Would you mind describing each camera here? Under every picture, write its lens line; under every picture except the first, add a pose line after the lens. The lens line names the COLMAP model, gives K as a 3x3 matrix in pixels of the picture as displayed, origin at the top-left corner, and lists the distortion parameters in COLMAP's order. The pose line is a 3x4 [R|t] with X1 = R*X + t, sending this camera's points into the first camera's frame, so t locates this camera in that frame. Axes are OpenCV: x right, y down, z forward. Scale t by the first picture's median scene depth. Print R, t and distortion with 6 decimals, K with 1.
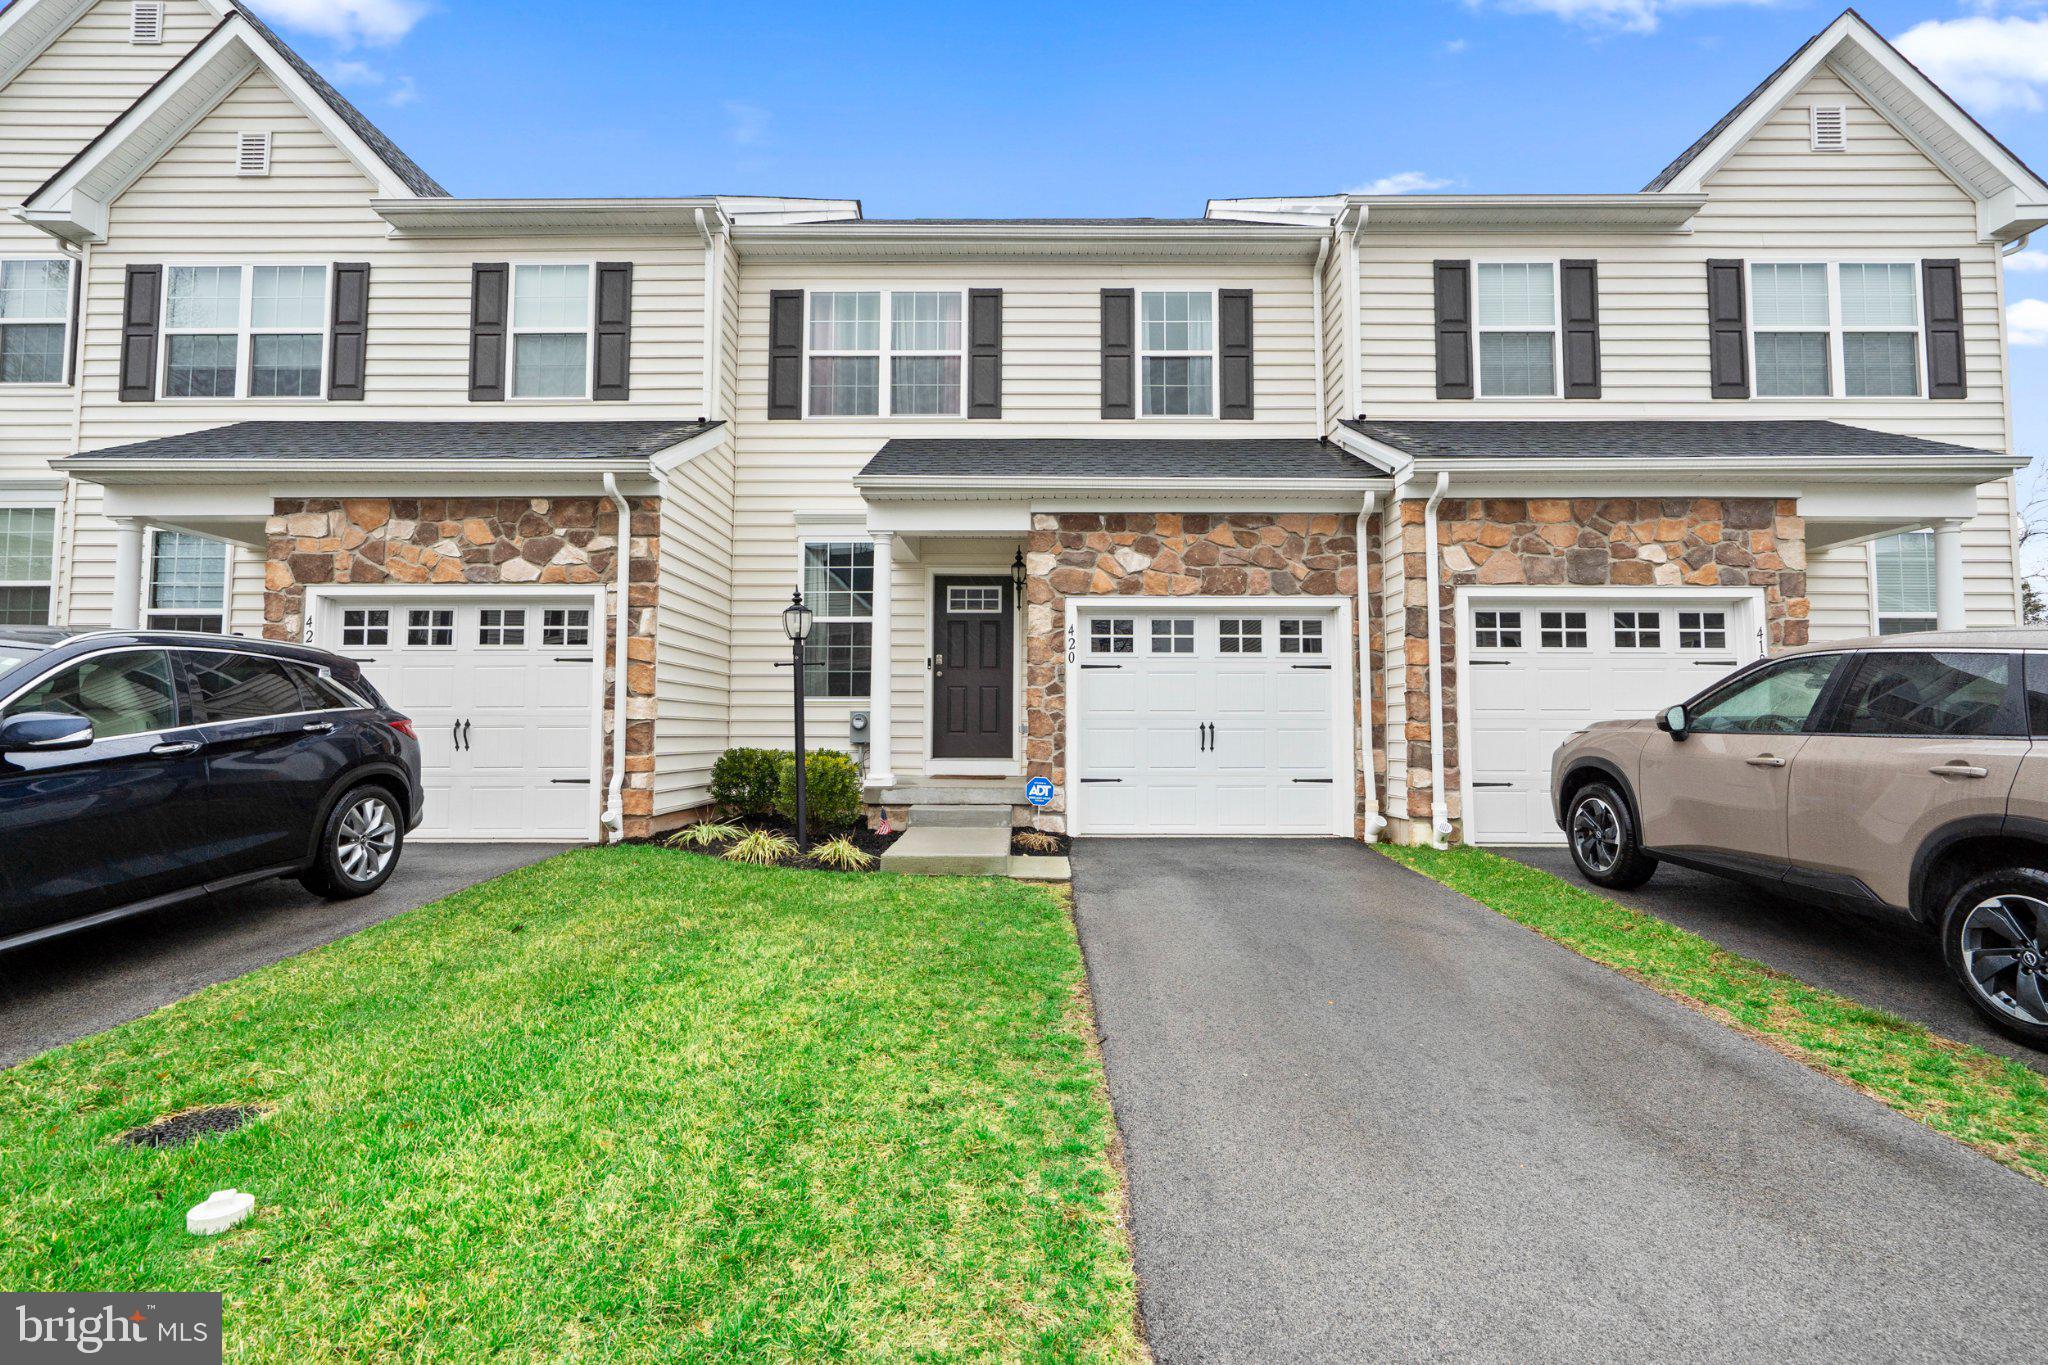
lens RADIAL K [[949.4, 0, 1021.1], [0, 949.4, 685.3], [0, 0, 1]] dist [-0.001445, 0.000796]
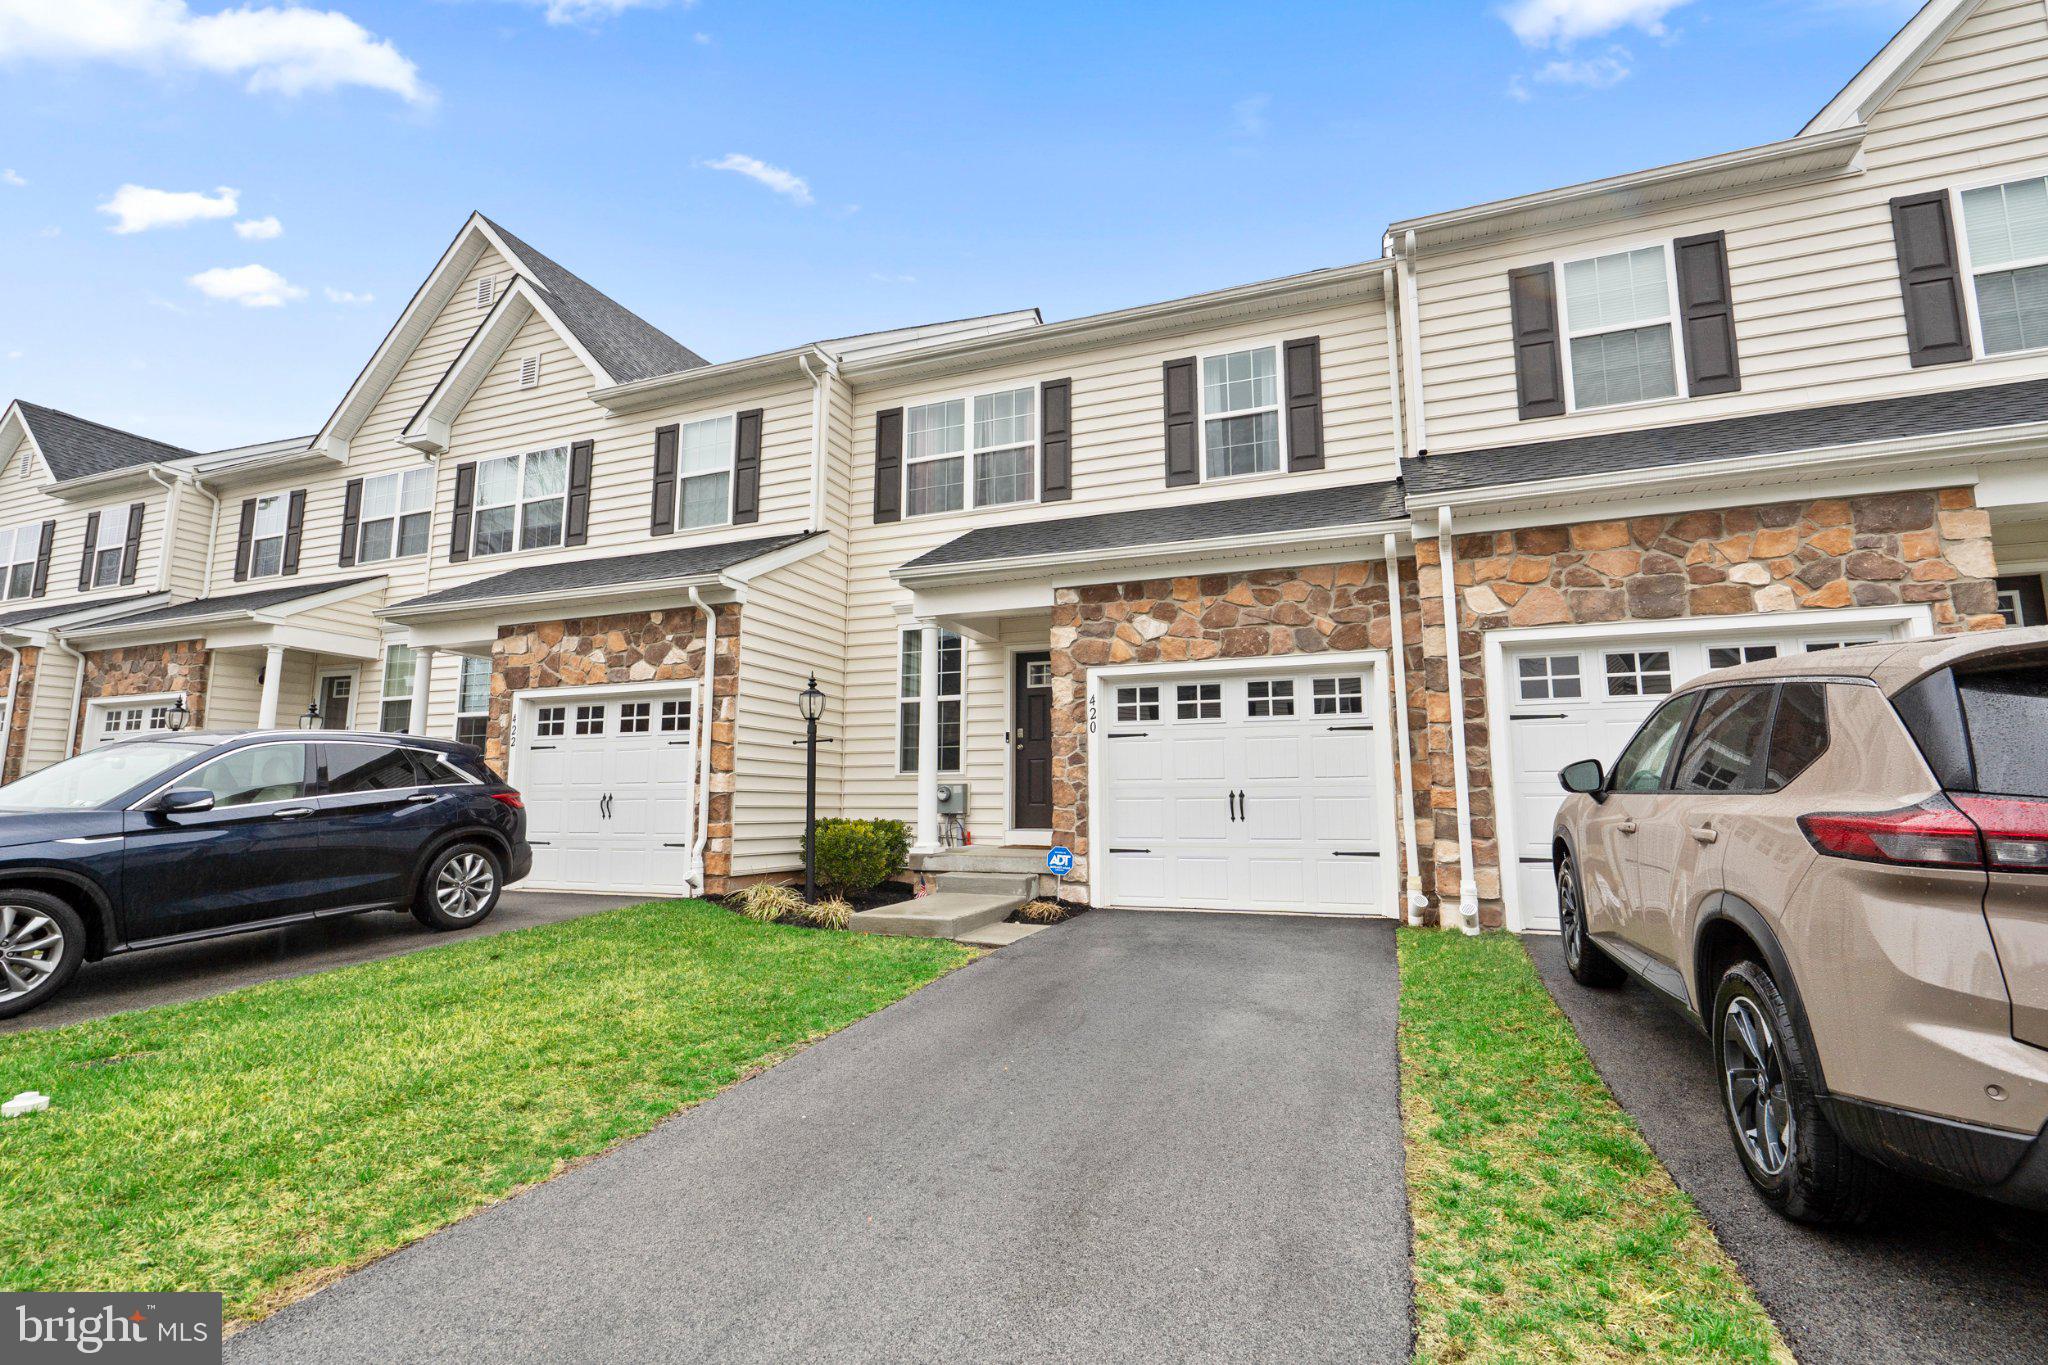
lens RADIAL K [[960.0, 0, 1024.0], [0, 960.0, 682.5], [0, 0, 1]] dist [-0.000180, 0.000600]
pose [[0.933003, -0.049746, -0.356415, 0.349558], [0.019927, 0.996022, -0.086854, 0.010702], [0.359318, 0.073932, 0.930282, 0.023193]]
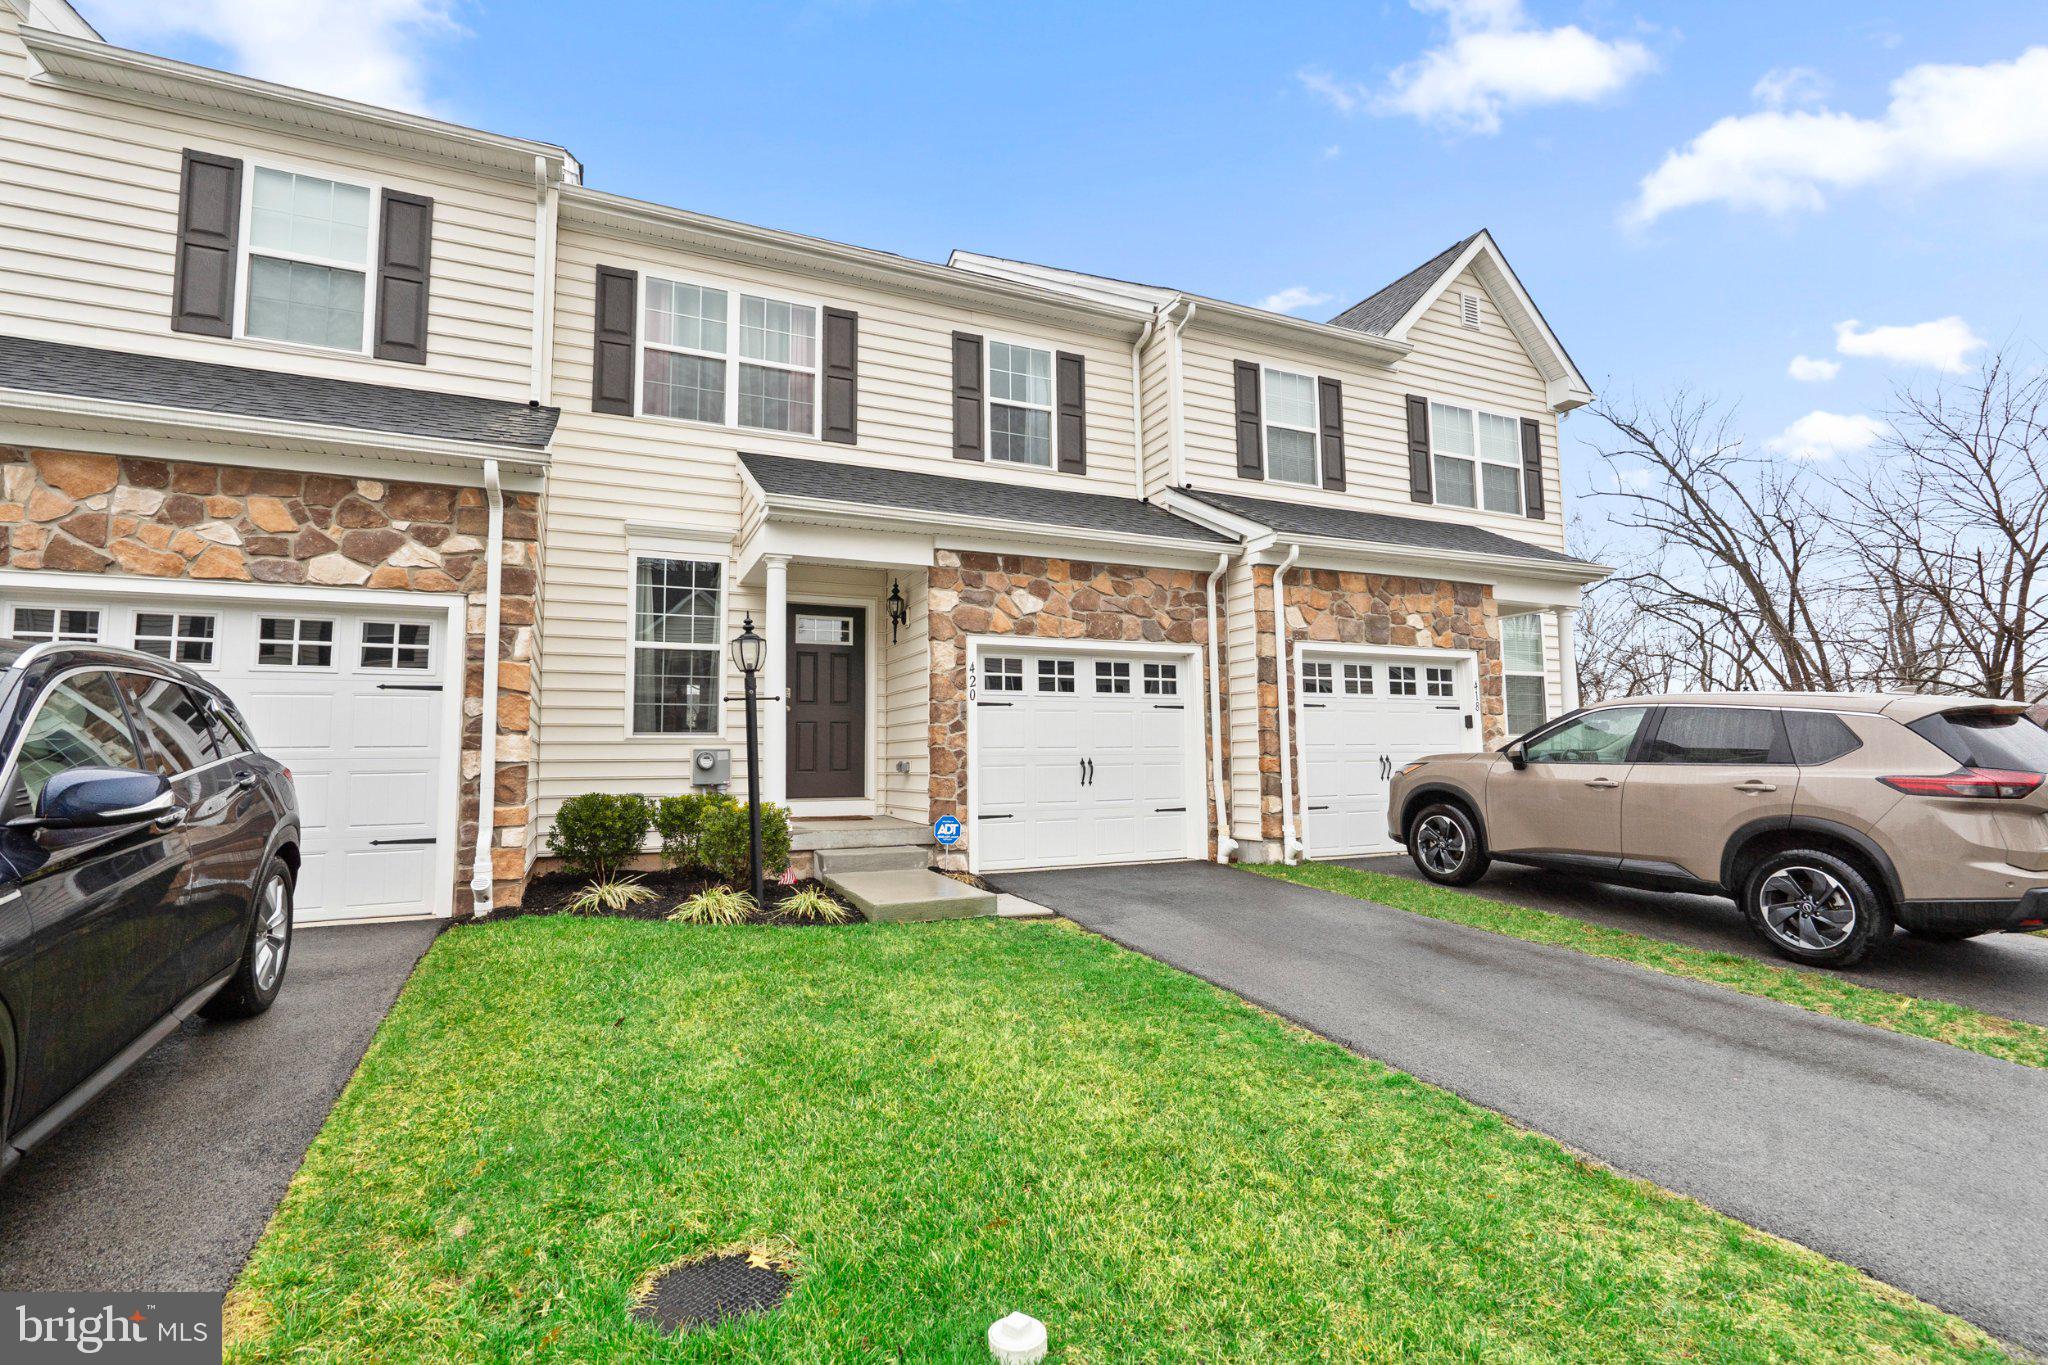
lens RADIAL K [[973.9, 0, 1024.0], [0, 973.9, 682.5], [0, 0, 1]] dist [-0.001001, 0.001334]
pose [[0.902820, 0.022867, 0.429409, -0.339891], [-0.007334, 0.999259, -0.037794, -0.003736], [-0.429955, 0.030972, 0.902319, 0.047520]]
